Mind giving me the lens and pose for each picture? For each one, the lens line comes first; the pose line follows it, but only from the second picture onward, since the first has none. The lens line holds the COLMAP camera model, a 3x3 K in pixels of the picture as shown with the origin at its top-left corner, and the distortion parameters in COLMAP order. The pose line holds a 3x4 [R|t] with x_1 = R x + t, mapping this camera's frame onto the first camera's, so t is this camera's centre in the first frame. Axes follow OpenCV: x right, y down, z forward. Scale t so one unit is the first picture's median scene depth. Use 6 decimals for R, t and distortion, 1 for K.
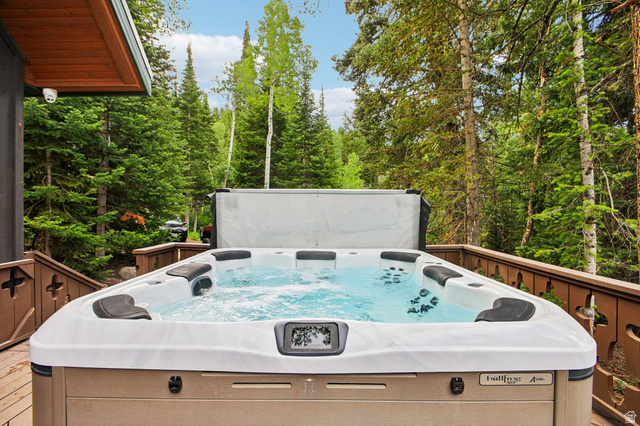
lens RADIAL K [[303.0, 0, 318.1], [0, 303.0, 210.8], [0, 0, 1]] dist [-0.048472, 0.029229]
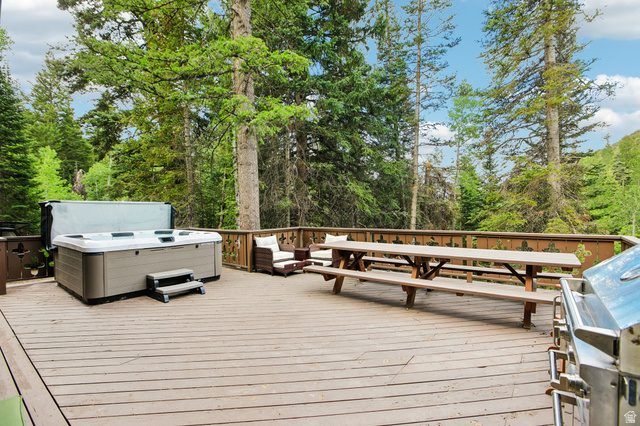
lens RADIAL K [[303.0, 0, 318.1], [0, 303.0, 210.8], [0, 0, 1]] dist [-0.048472, 0.029229]
pose [[0.620218, -0.011577, 0.784344, -0.715212], [0.015797, 0.999873, 0.002267, 0.003443], [-0.784271, 0.010984, 0.620322, -1.200127]]
